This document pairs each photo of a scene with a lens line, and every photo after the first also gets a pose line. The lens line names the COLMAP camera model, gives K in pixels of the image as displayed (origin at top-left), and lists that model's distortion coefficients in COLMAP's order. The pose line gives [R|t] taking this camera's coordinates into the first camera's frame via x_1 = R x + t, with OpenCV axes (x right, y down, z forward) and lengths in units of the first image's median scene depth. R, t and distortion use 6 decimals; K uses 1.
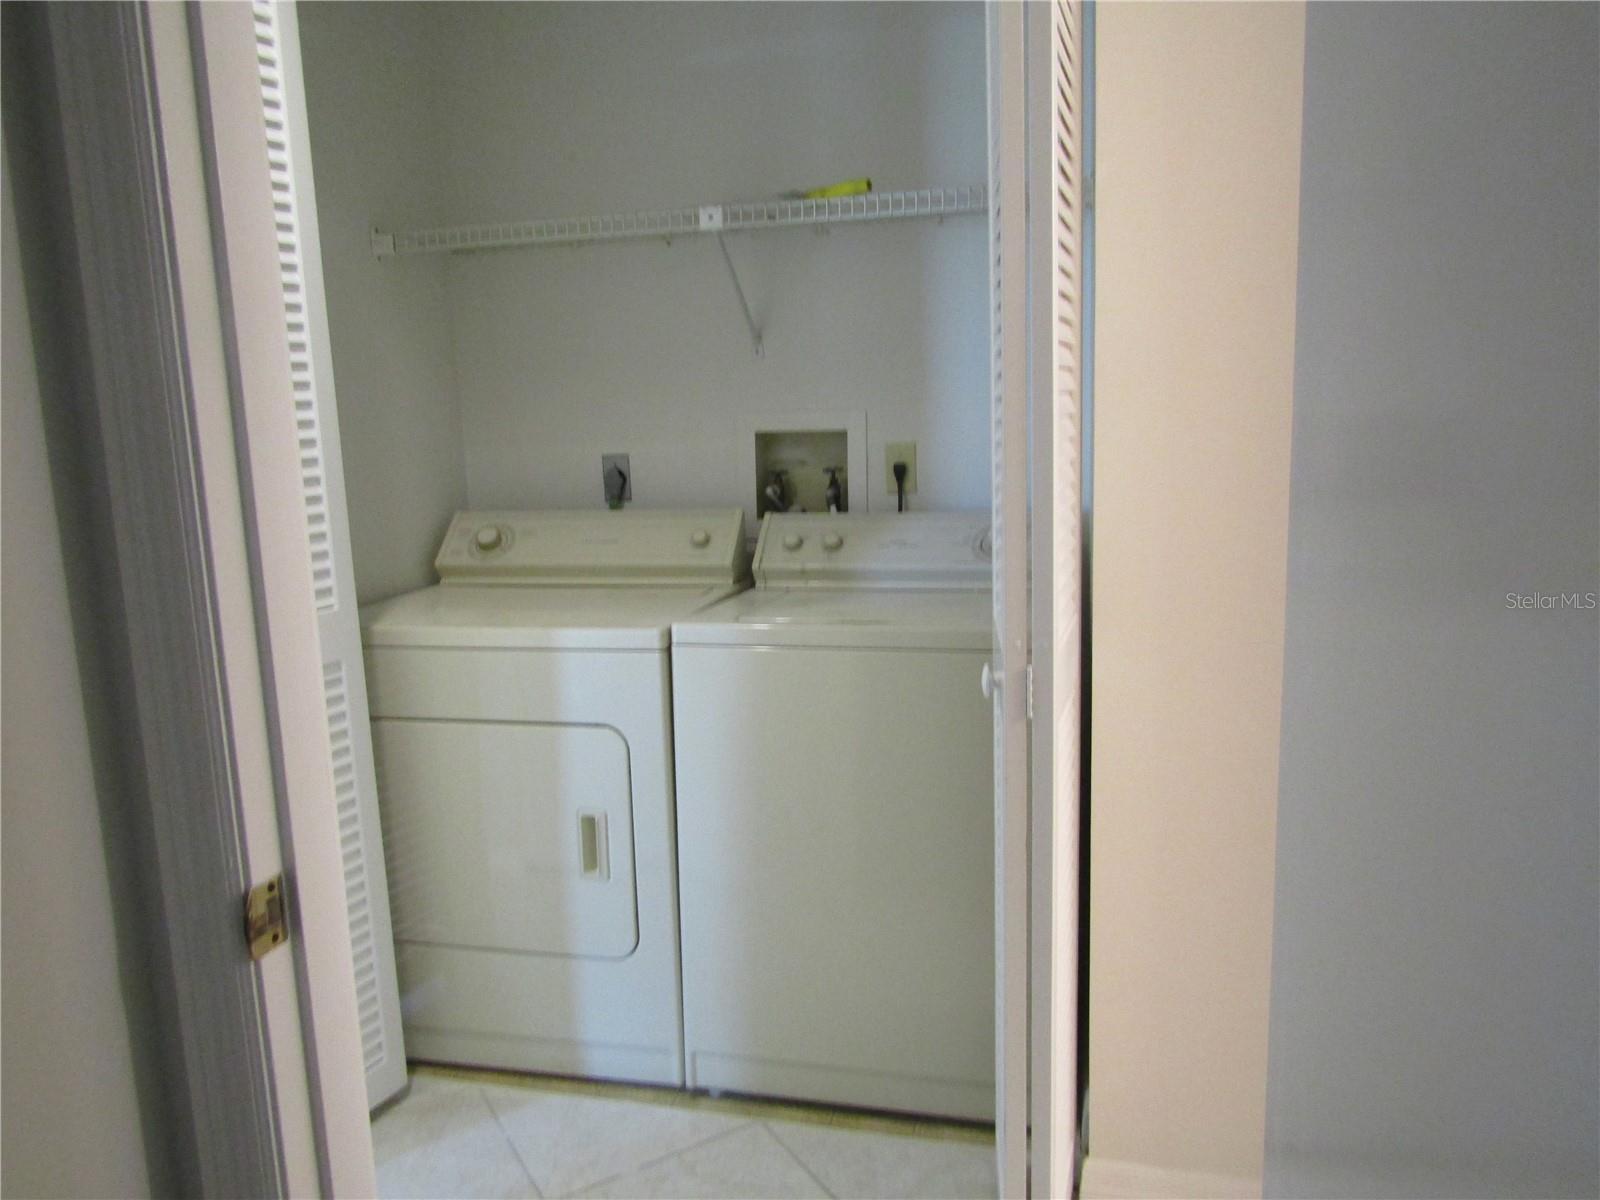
lens RADIAL K [[1144.2, 0, 799.6], [0, 1144.2, 601.2], [0, 0, 1]] dist [0.006063, -0.004508]
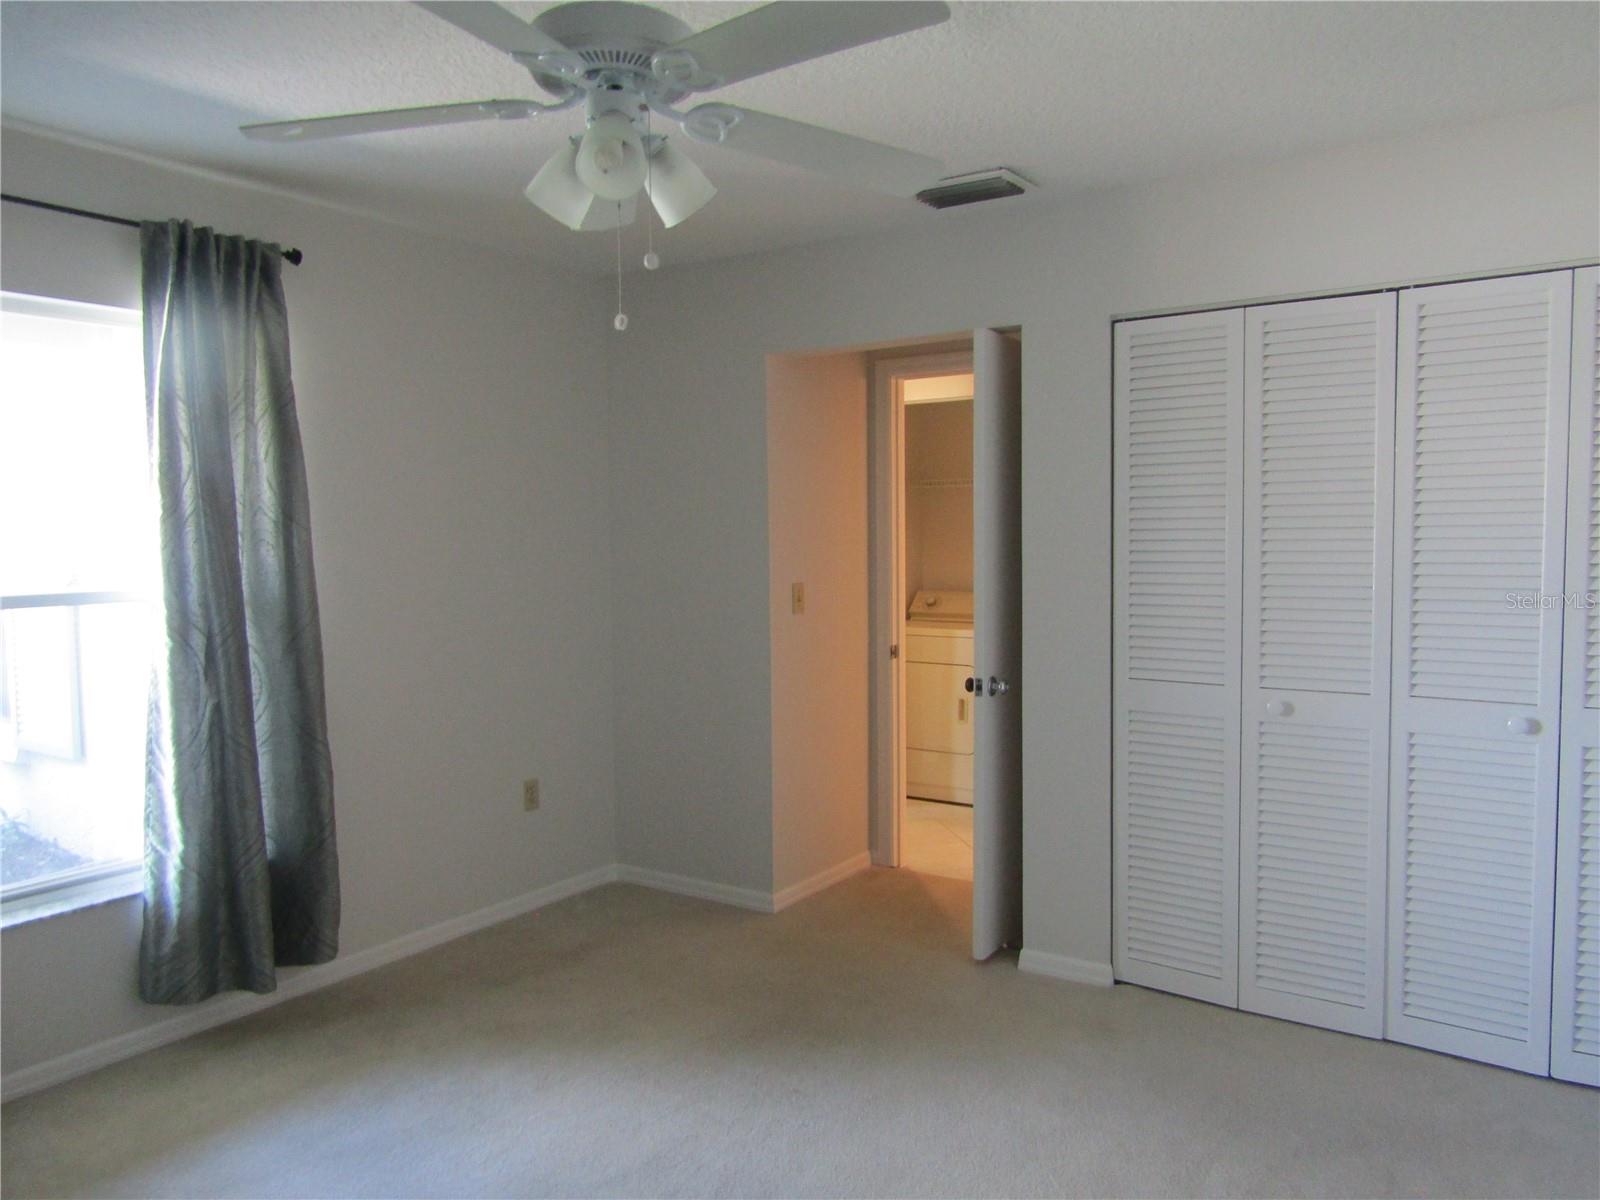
lens RADIAL K [[1144.2, 0, 799.2], [0, 1144.2, 603.4], [0, 0, 1]] dist [0.006063, -0.004508]
pose [[0.932354, 0.049220, -0.358181, 0.394981], [-0.082650, 0.993473, -0.078620, 0.193519], [0.351973, 0.102905, 0.930336, -1.594389]]
